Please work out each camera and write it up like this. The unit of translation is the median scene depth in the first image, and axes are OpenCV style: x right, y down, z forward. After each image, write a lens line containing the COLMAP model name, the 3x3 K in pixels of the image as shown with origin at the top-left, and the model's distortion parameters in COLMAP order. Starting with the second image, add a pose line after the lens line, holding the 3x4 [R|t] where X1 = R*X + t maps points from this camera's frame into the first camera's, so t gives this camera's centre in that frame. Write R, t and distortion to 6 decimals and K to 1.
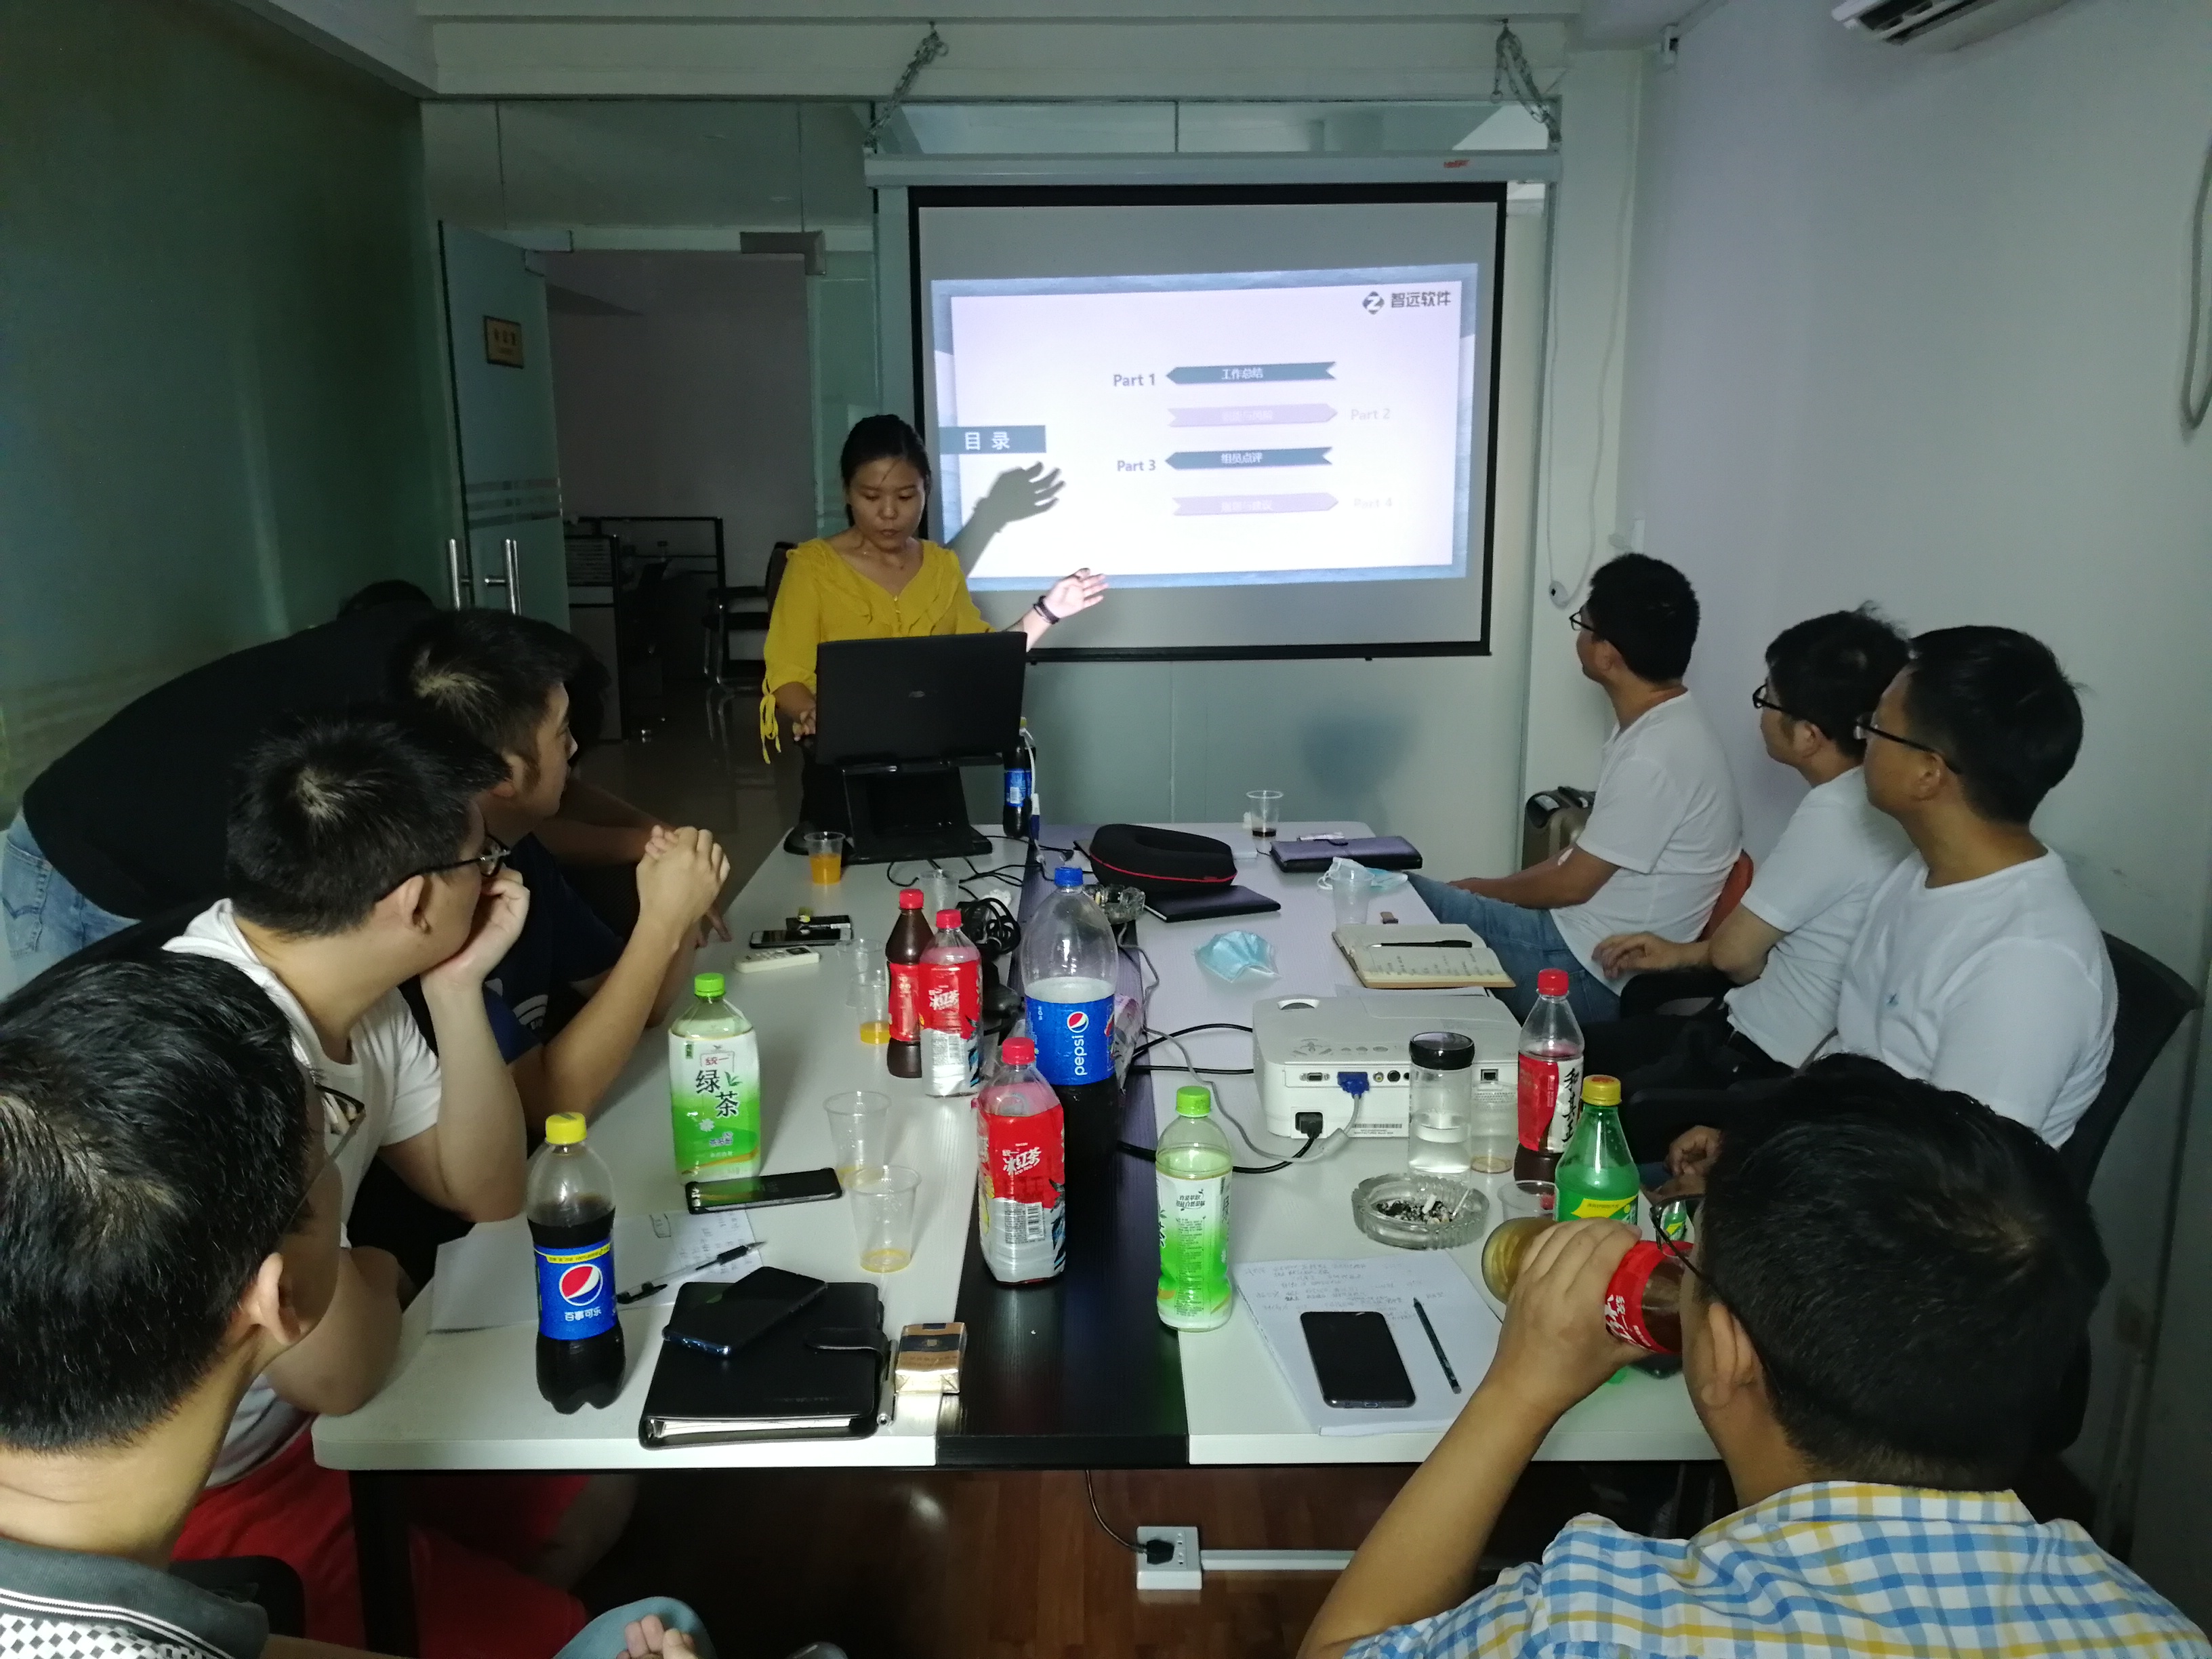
lens RADIAL K [[1790.5, 0, 1106.0], [0, 1790.5, 829.5], [0, 0, 1]] dist [0.026763, 0.003462]
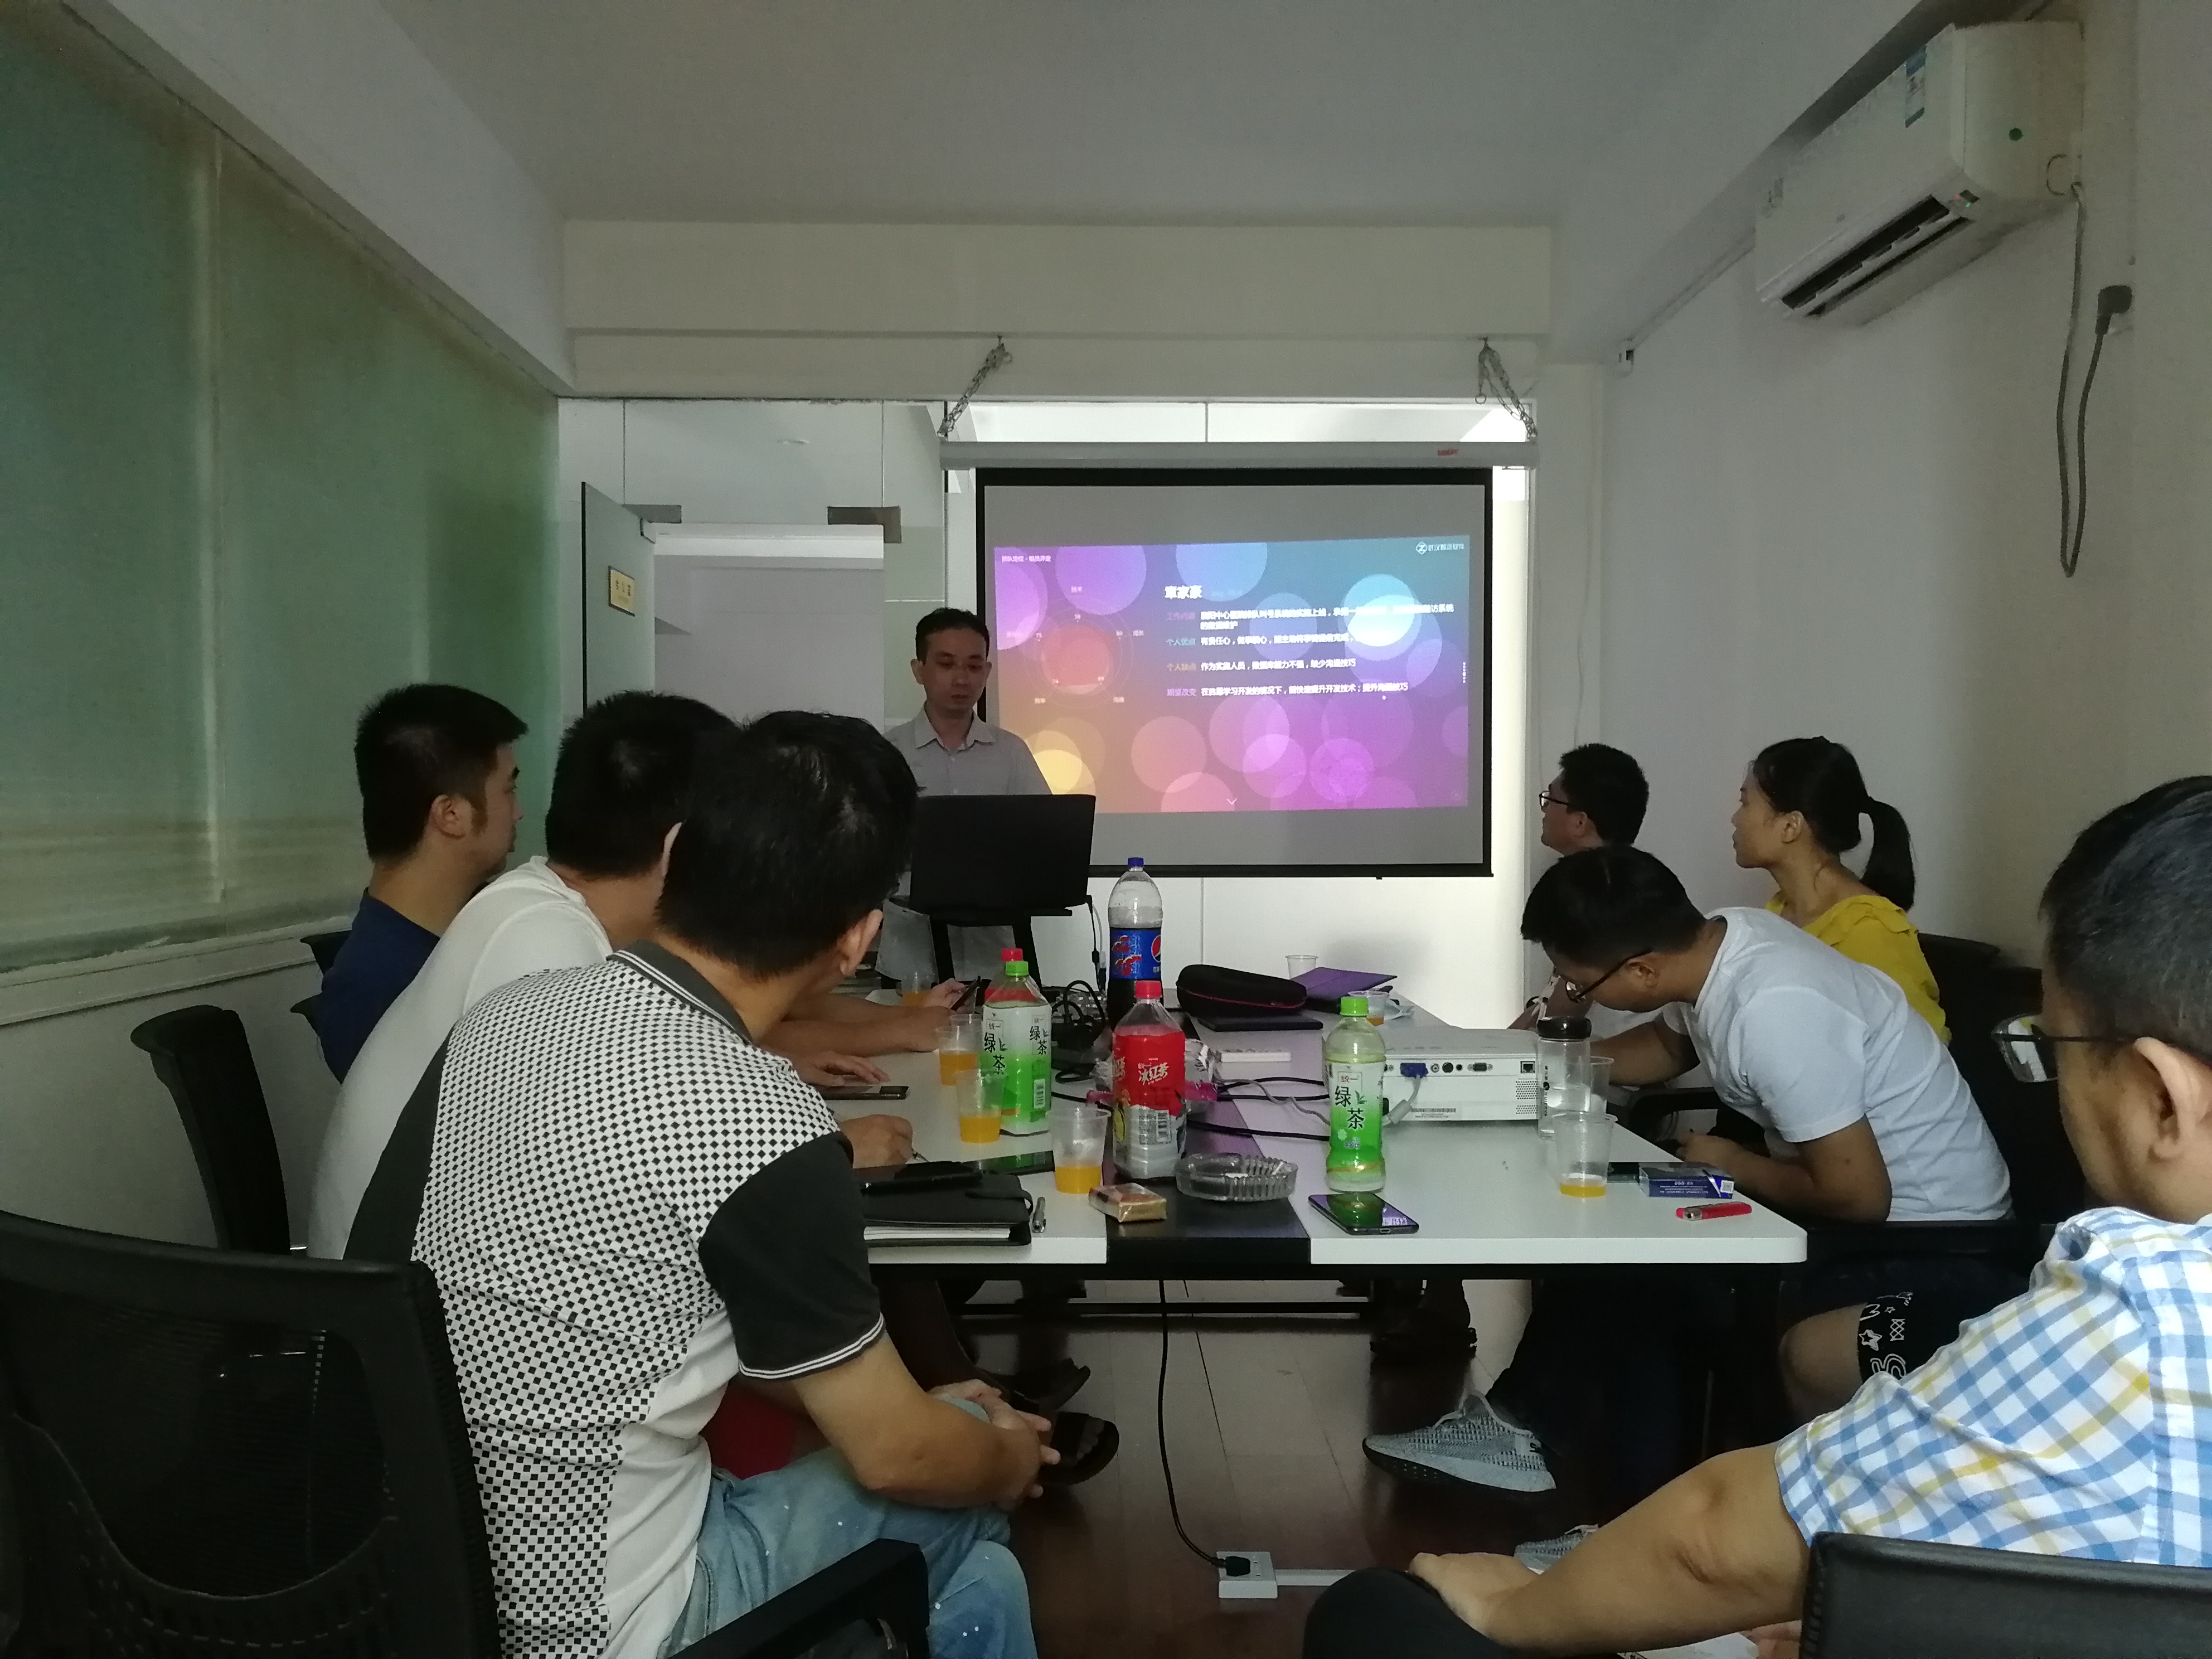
lens RADIAL K [[1781.2, 0, 1094.7], [0, 1781.2, 827.7], [0, 0, 1]] dist [0.055315, -0.057595]
pose [[0.999973, 0.007050, 0.001829, -0.048553], [-0.006556, 0.980677, -0.195523, 0.135907], [-0.003172, 0.195506, 0.980697, -0.121126]]
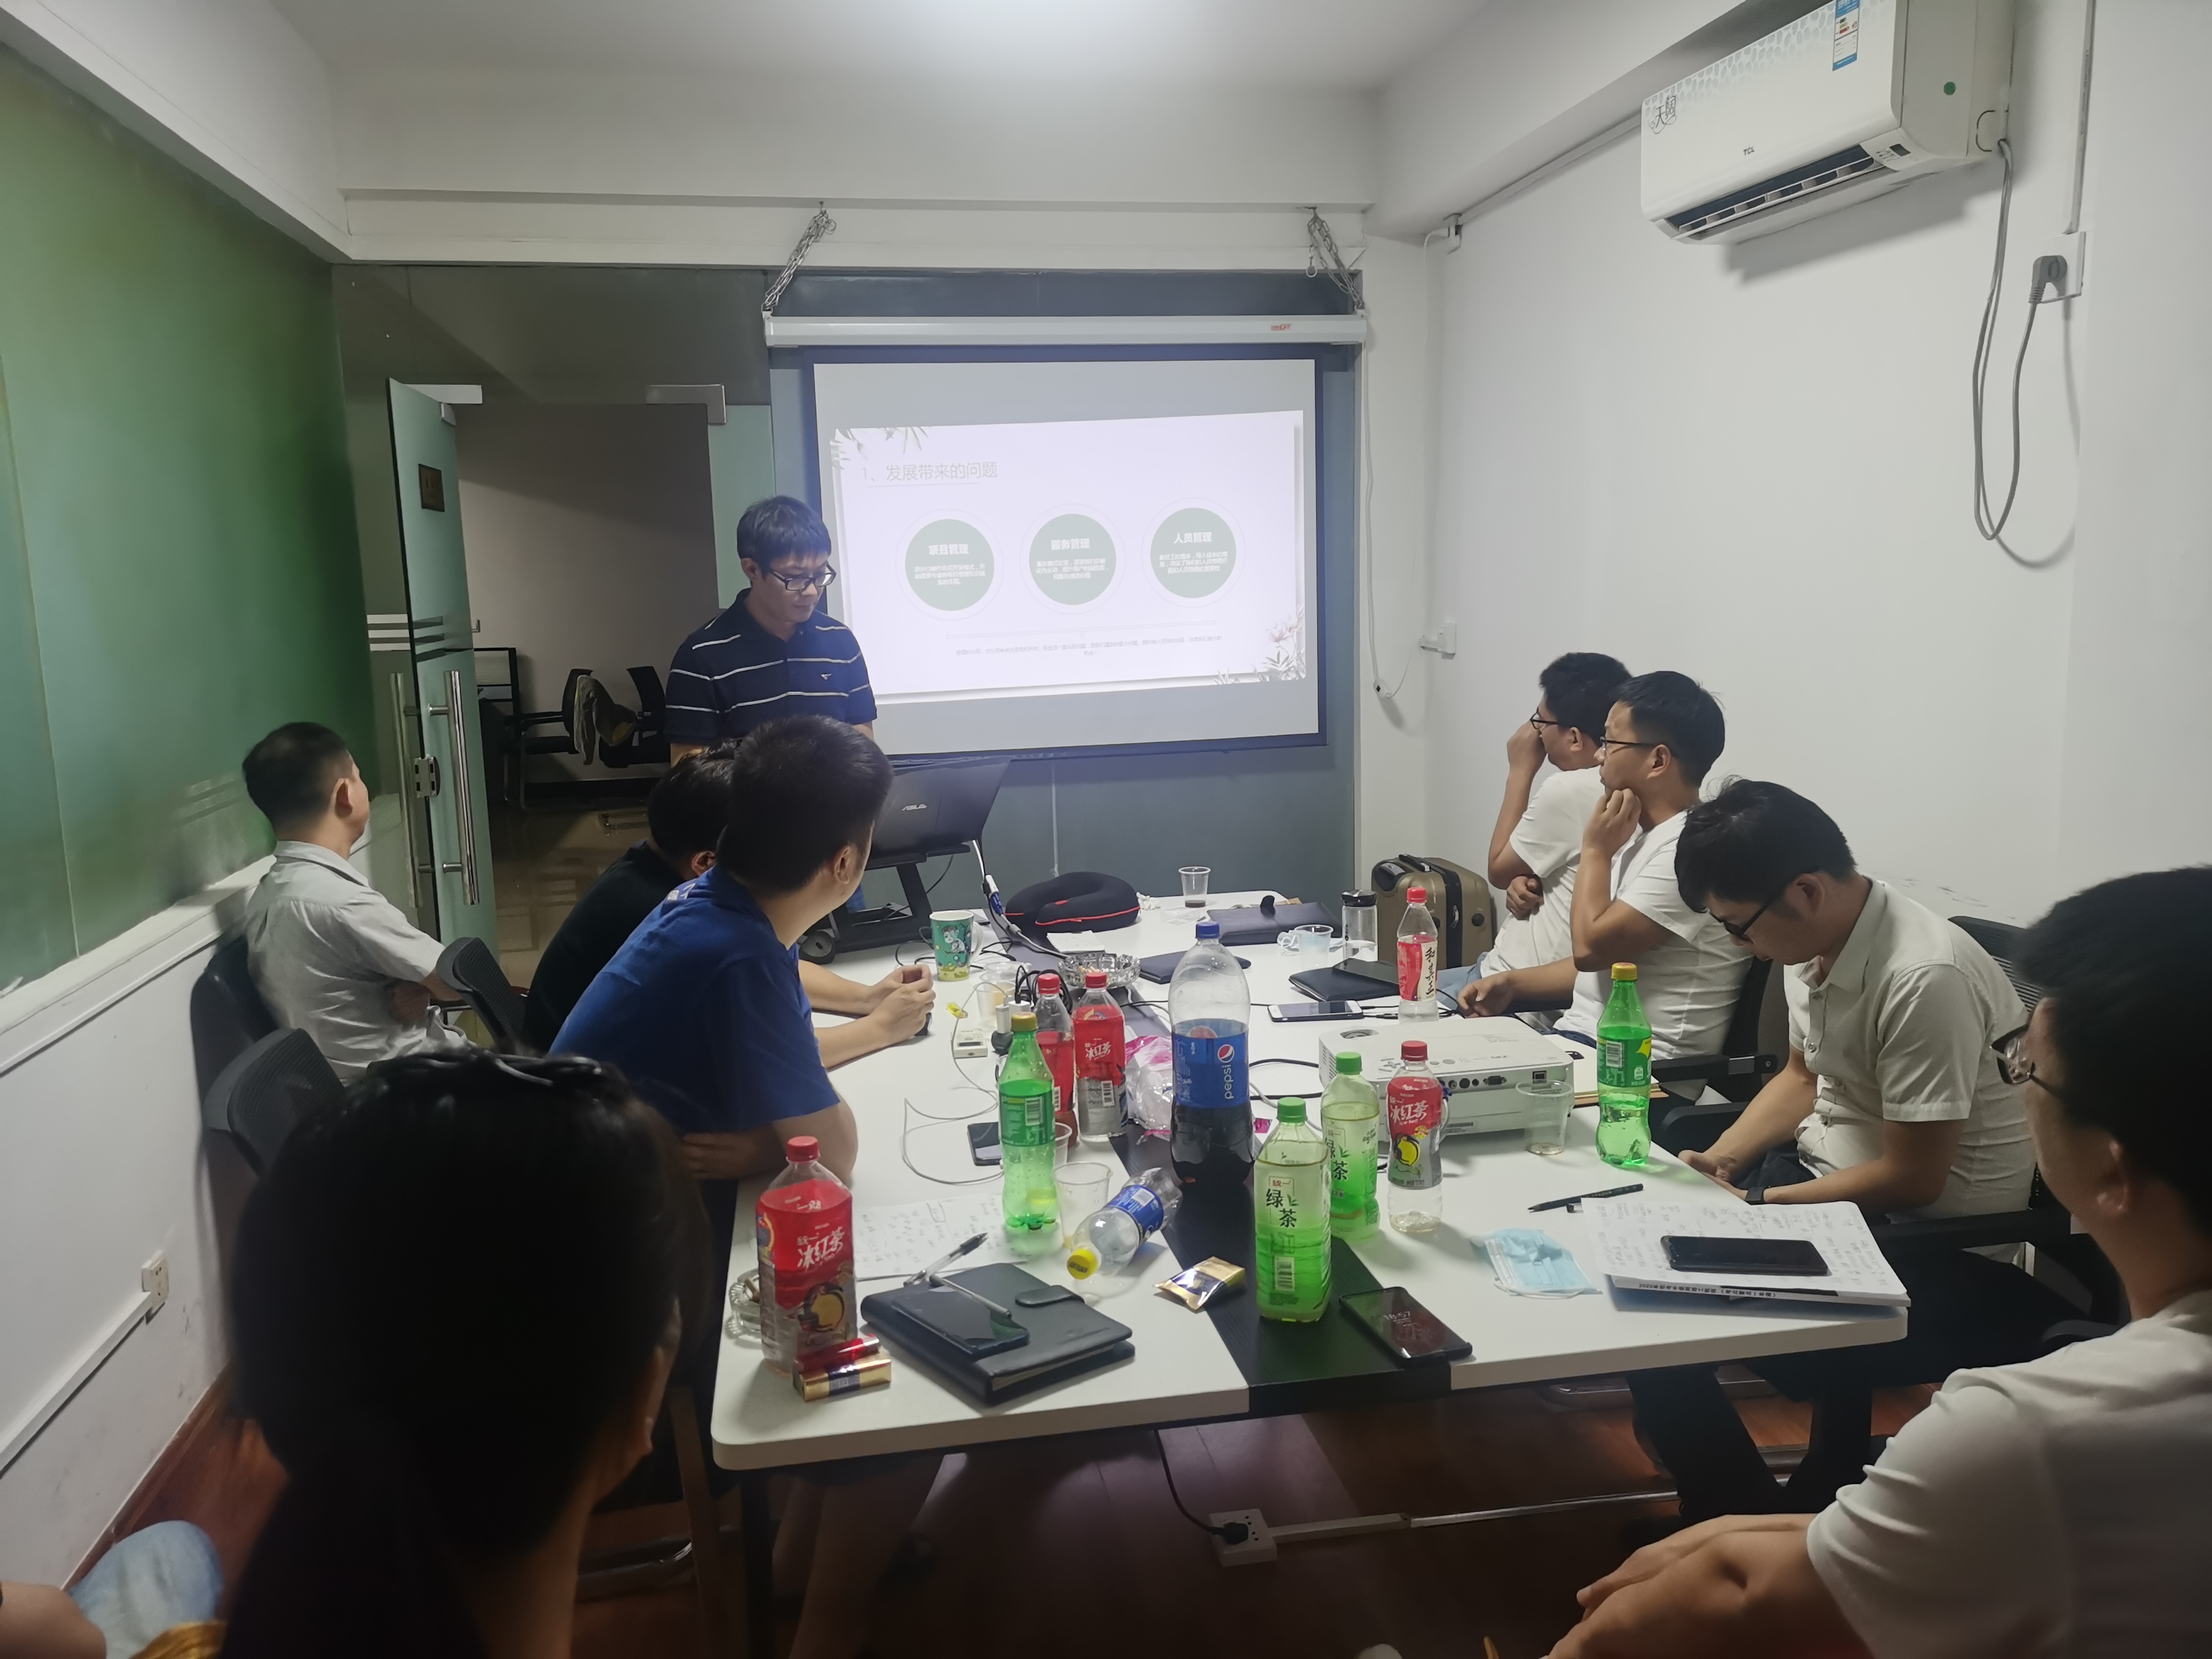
lens RADIAL K [[1684.3, 0, 1099.4], [0, 1684.3, 811.7], [0, 0, 1]] dist [0.044443, -0.005377]
pose [[0.985813, -0.045922, 0.161441, -0.161995], [0.056771, 0.996382, -0.063241, 0.008773], [-0.157952, 0.071509, 0.984854, -0.058178]]
